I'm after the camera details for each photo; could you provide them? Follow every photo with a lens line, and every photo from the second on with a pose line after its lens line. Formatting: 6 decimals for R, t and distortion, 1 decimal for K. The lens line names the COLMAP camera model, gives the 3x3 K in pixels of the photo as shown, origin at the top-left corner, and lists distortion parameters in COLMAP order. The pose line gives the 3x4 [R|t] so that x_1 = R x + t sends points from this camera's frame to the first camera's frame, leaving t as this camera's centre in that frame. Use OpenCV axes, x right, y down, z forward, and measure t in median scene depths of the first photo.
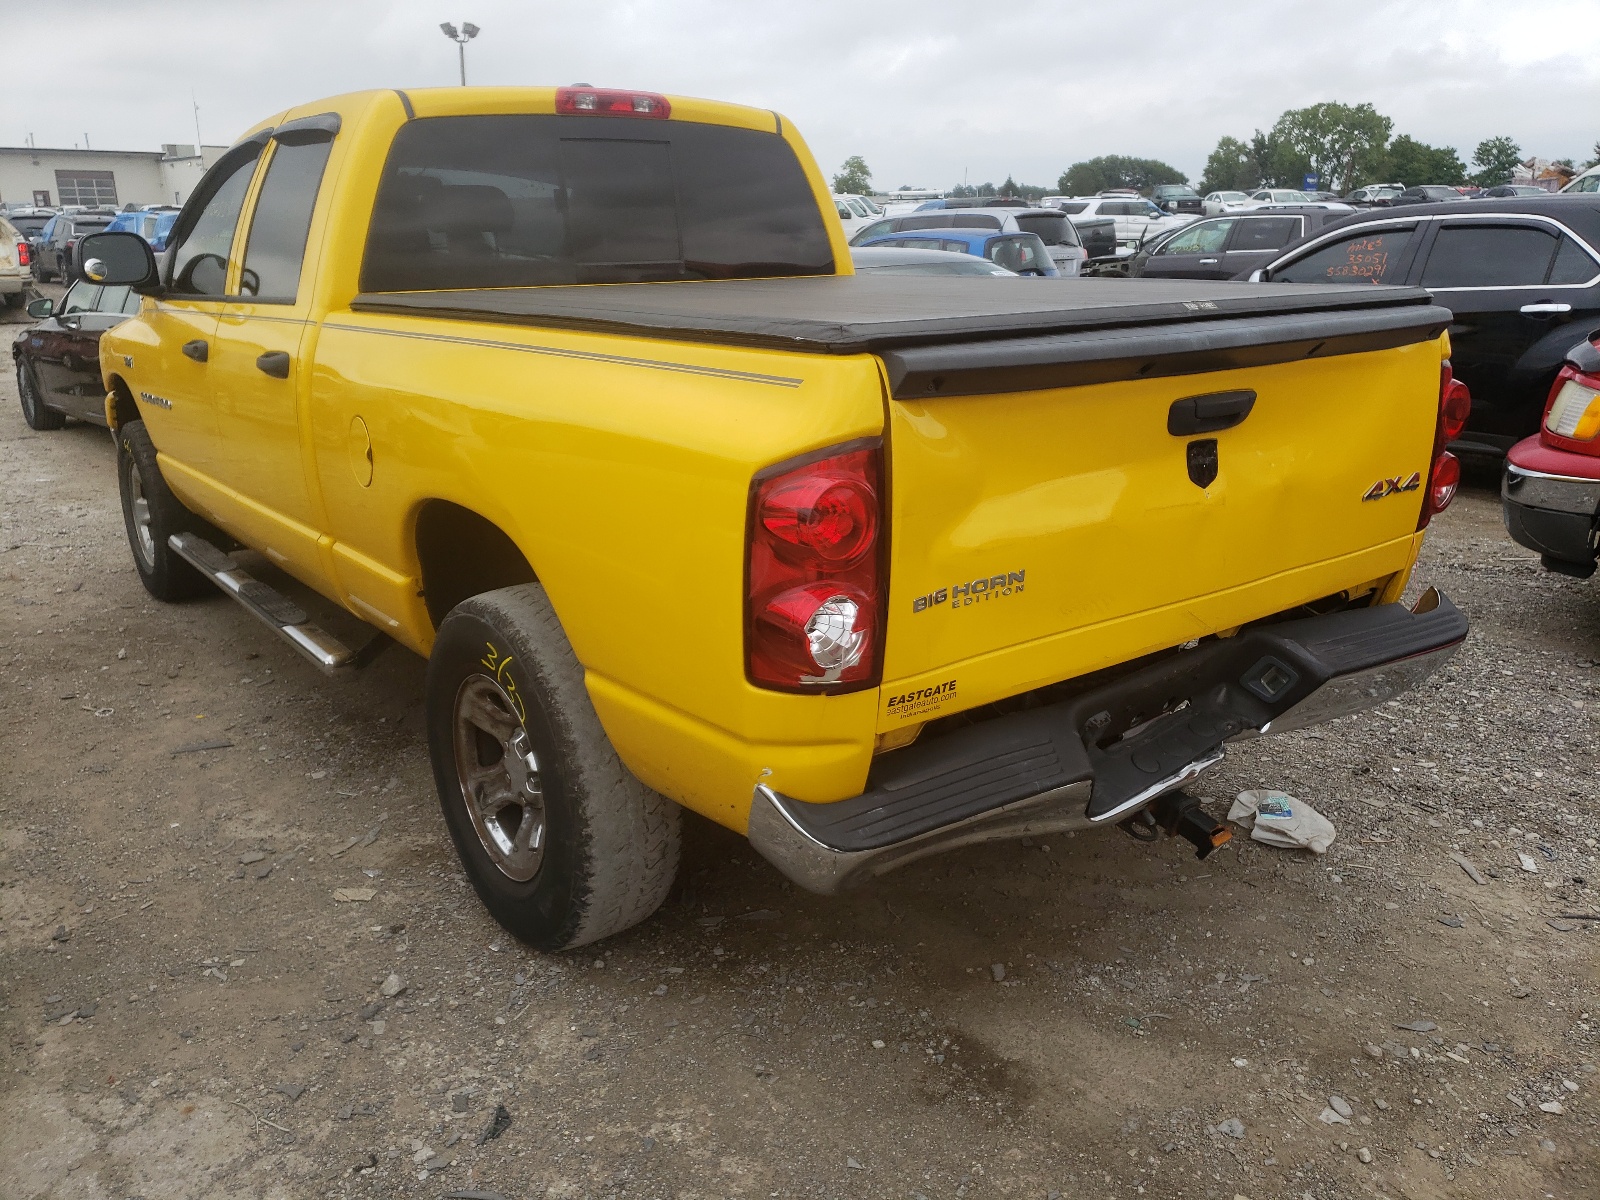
lens RADIAL K [[1218.8, 0, 800.0], [0, 1218.8, 600.0], [0, 0, 1]] dist [0.095100, -0.081354]
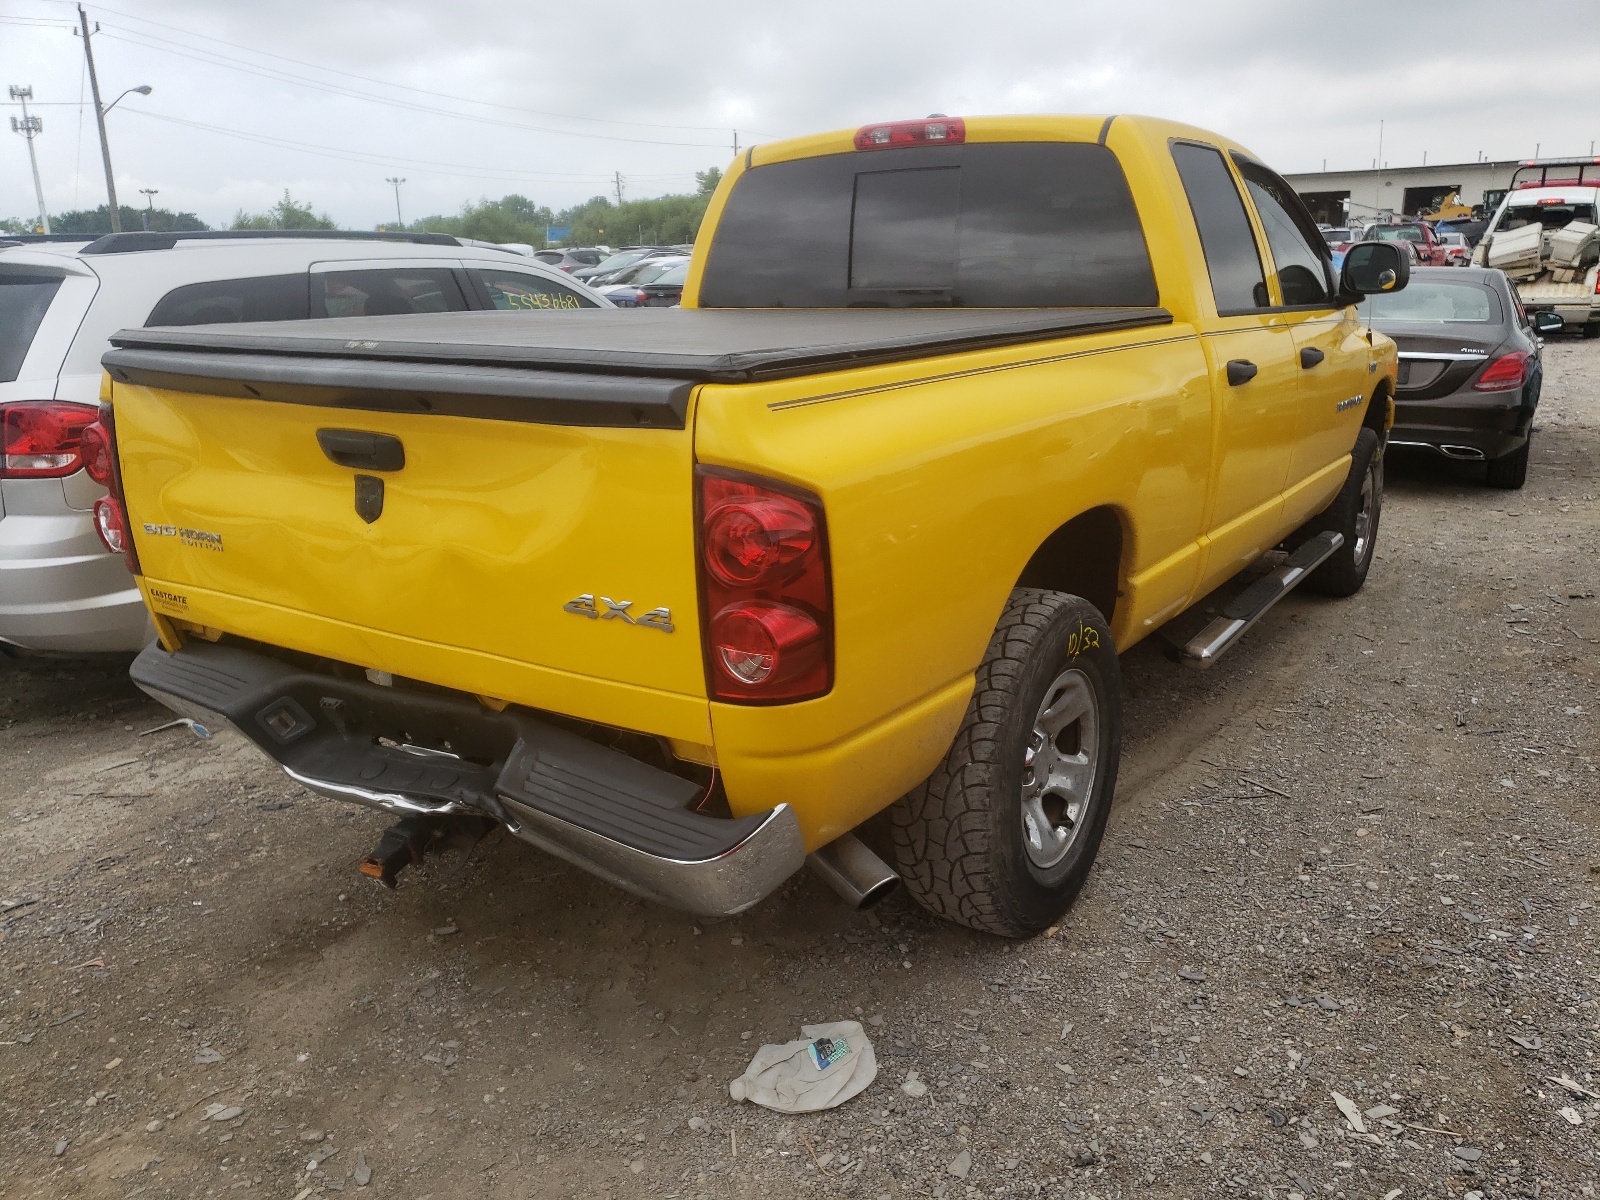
lens RADIAL K [[1260.5, 0, 870.1], [0, 1260.5, 622.1], [0, 0, 1]] dist [-0.006401, -0.003378]
pose [[0.343718, 0.266728, -0.900397, 1.404485], [-0.256040, 0.949106, 0.183416, -0.305526], [0.903494, 0.167494, 0.394517, 0.963698]]
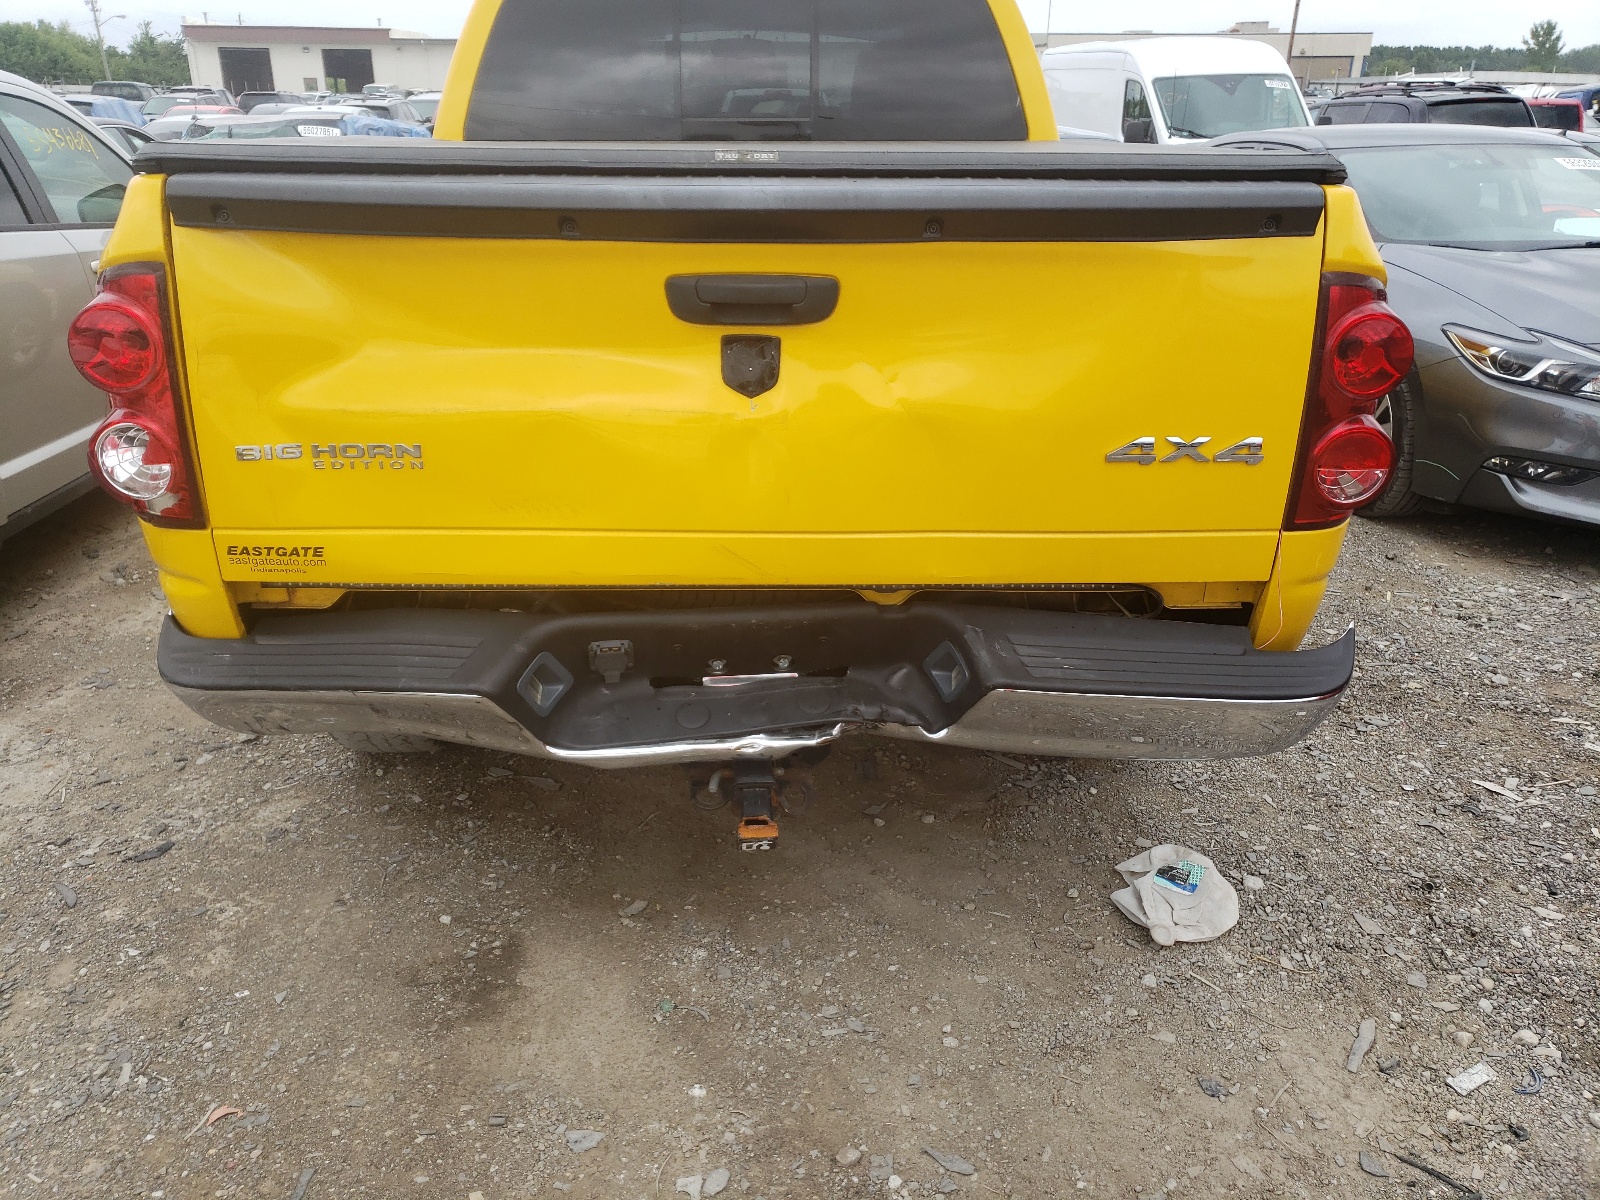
lens RADIAL K [[1218.8, 0, 800.0], [0, 1218.8, 600.0], [0, 0, 1]] dist [0.095100, -0.081354]
pose [[0.805583, 0.222851, -0.548974, 0.801383], [-0.179218, 0.974815, 0.132727, -0.072445], [0.564727, -0.008536, 0.825234, 0.360236]]
